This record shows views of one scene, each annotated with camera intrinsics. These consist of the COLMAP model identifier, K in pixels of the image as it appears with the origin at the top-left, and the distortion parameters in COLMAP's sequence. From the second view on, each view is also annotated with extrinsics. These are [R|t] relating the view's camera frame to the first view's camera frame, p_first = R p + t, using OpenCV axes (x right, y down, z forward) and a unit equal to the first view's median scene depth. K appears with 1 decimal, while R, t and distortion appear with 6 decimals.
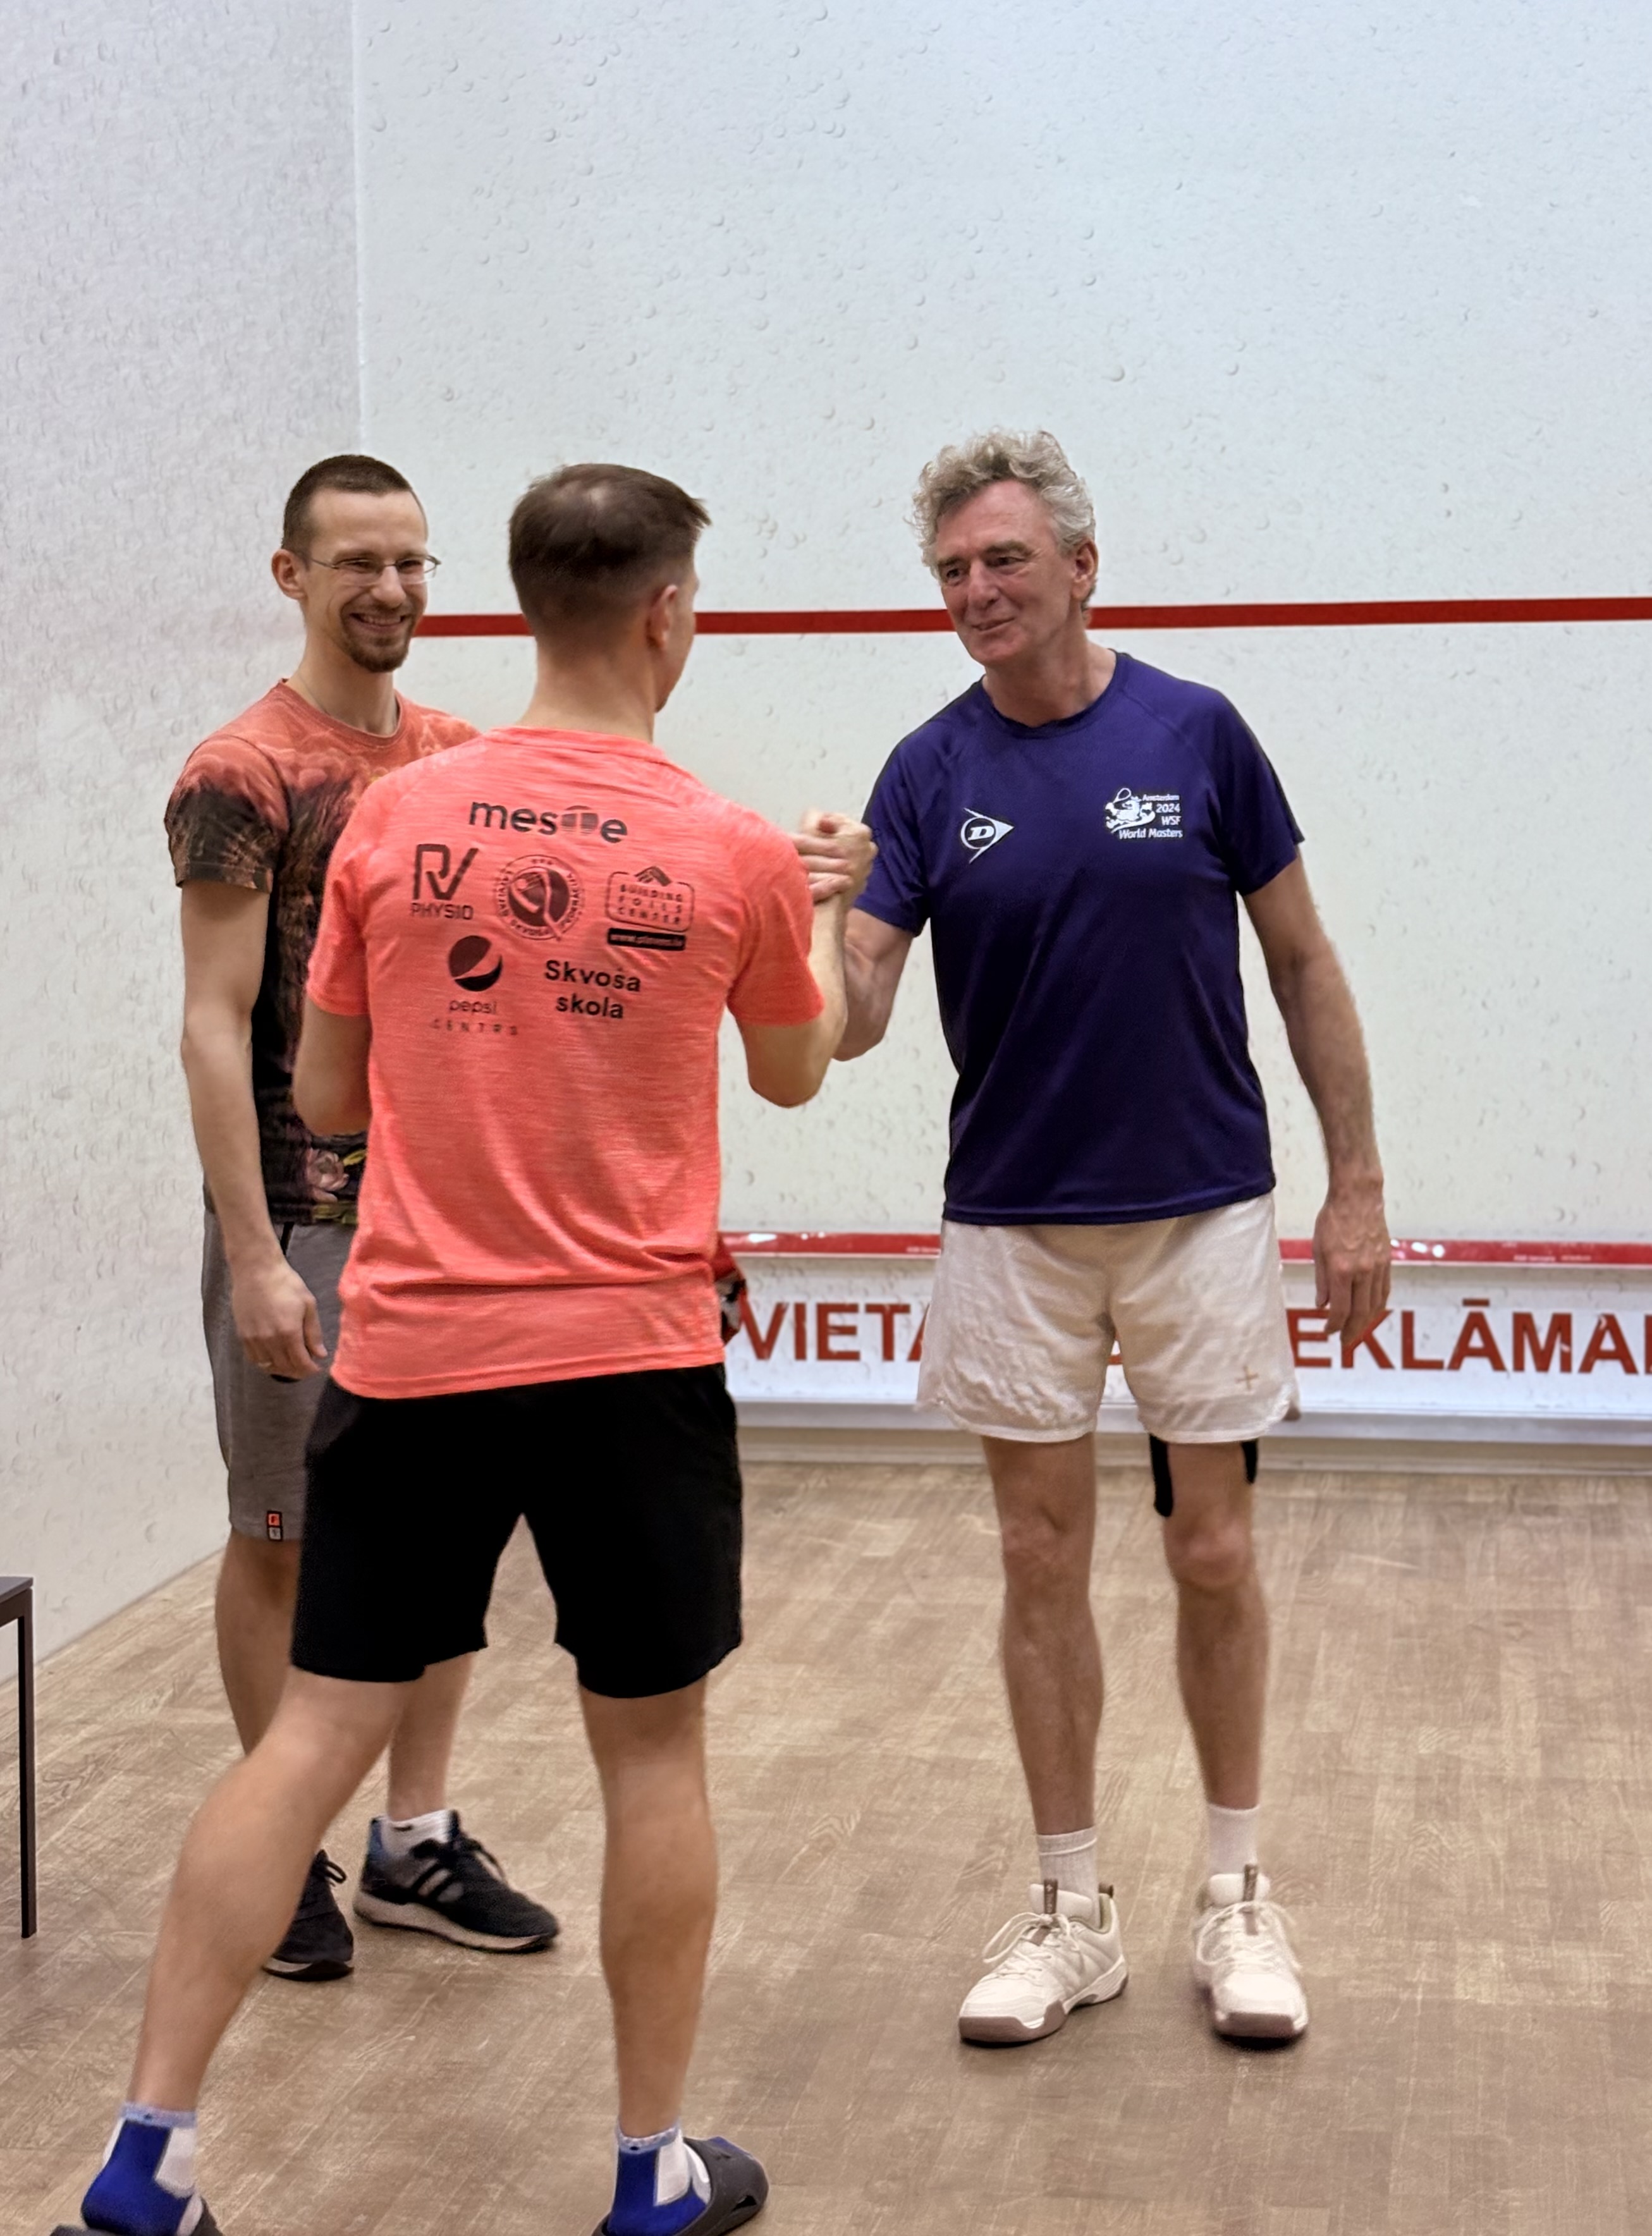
lens RADIAL K [[3755.7, 0, 922.5], [0, 3755.7, 991.8], [0, 0, 1]] dist [0.245417, -0.989458]
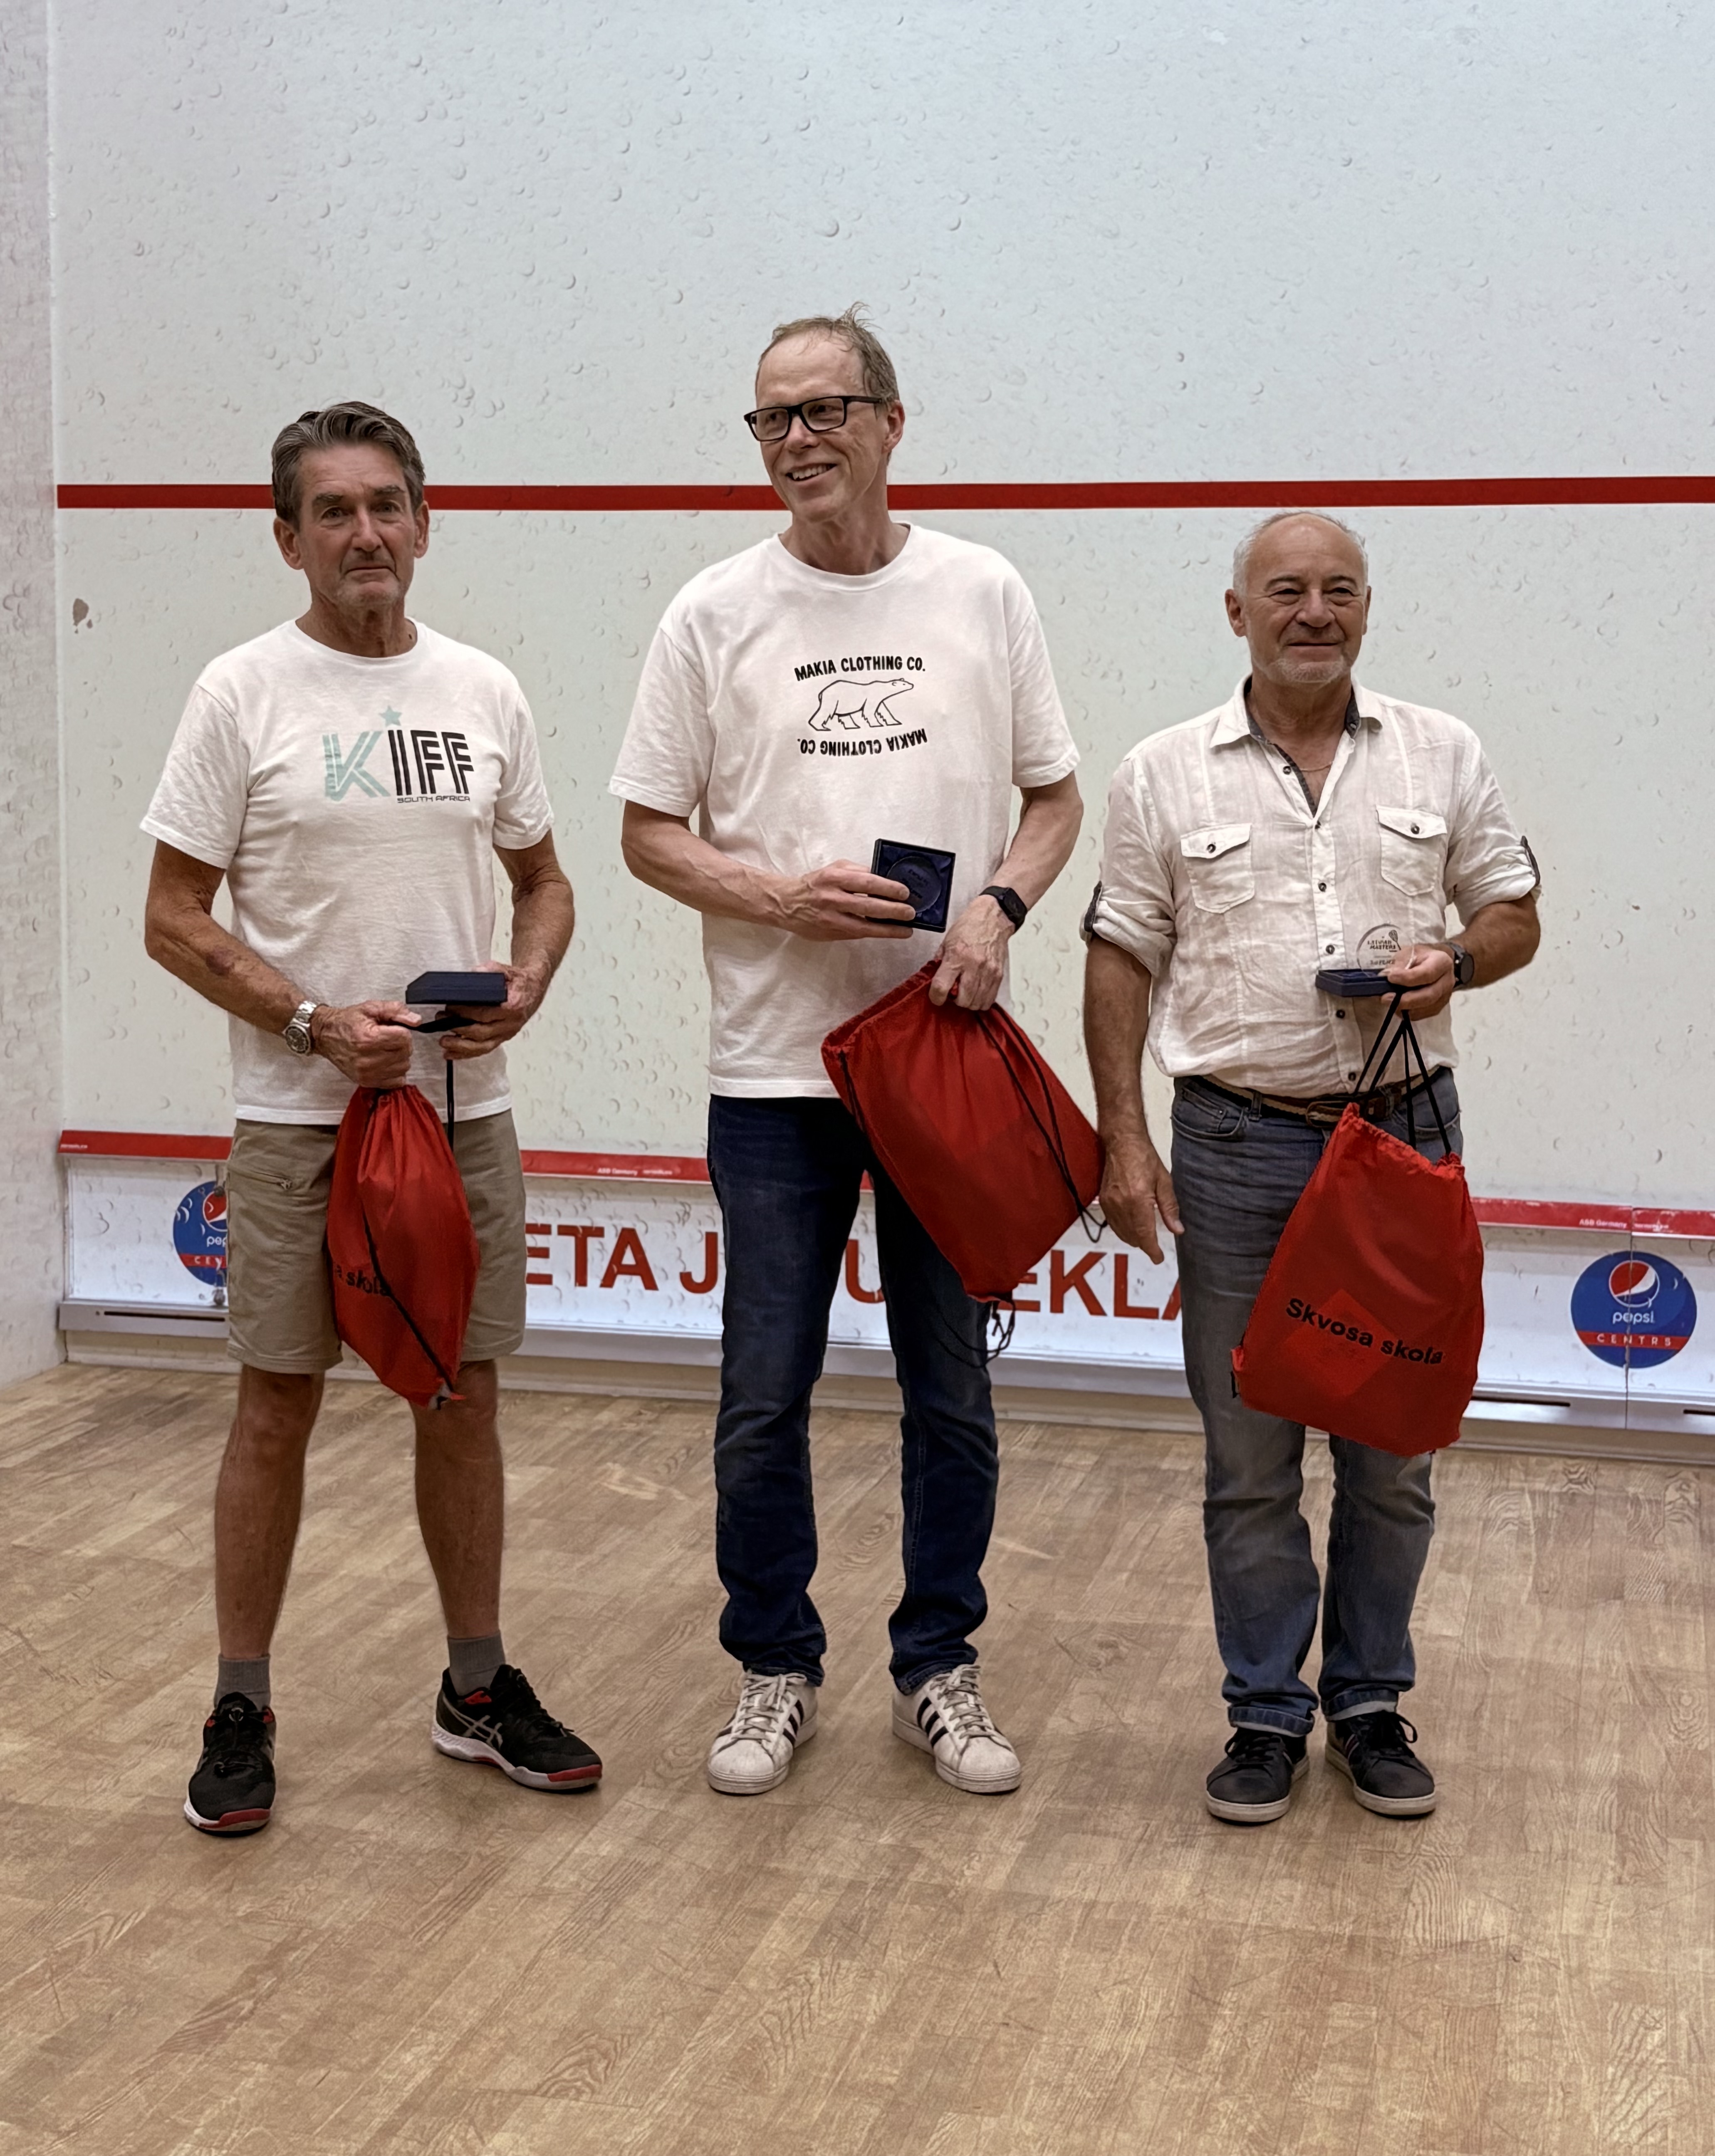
lens RADIAL K [[3205.1, 0, 829.7], [0, 3205.1, 985.4], [0, 0, 1]] dist [0.232137, -0.889498]
pose [[0.994982, 0.026149, -0.096573, 0.139926], [-0.022147, 0.998860, 0.042277, -0.013939], [0.097568, -0.039926, 0.994428, 0.223501]]
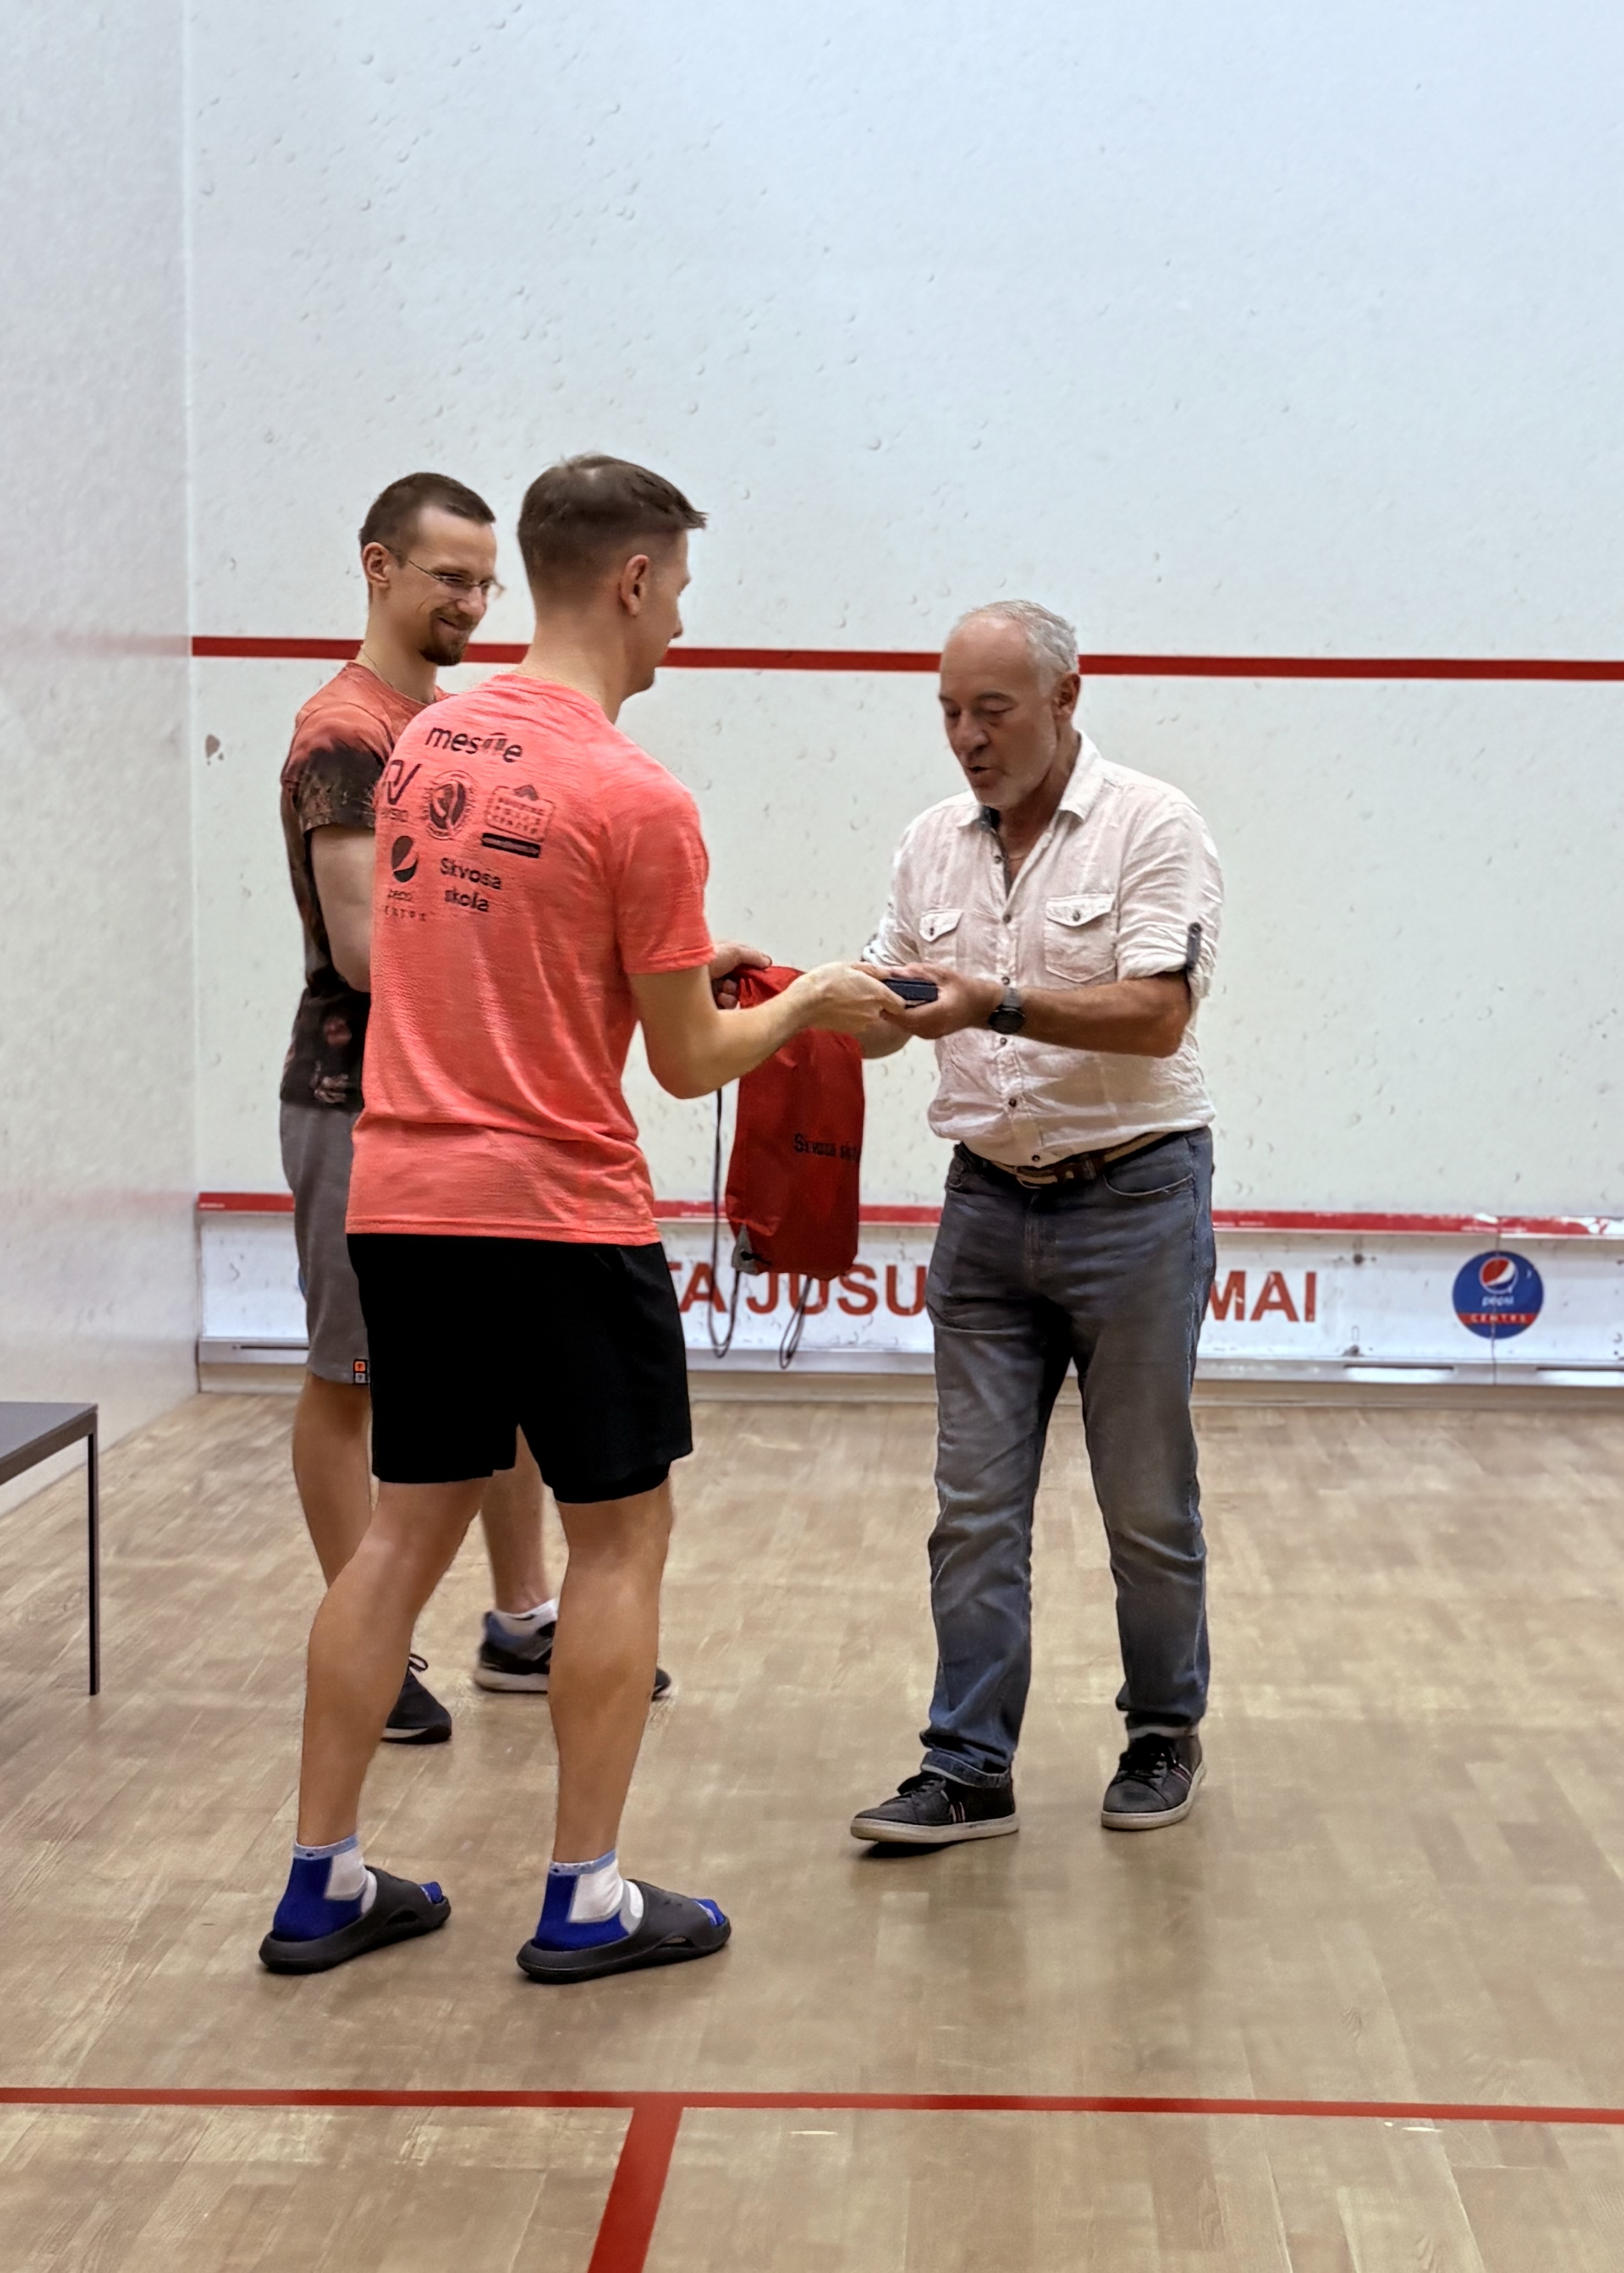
lens RADIAL K [[3677.4, 0, 974.3], [0, 3677.4, 1329.8], [0, 0, 1]] dist [0.229279, -0.893161]
pose [[0.989944, 0.006240, 0.141322, -0.079684], [-0.015619, 0.997740, 0.065356, 0.031115], [-0.140595, -0.066906, 0.987804, -0.135809]]
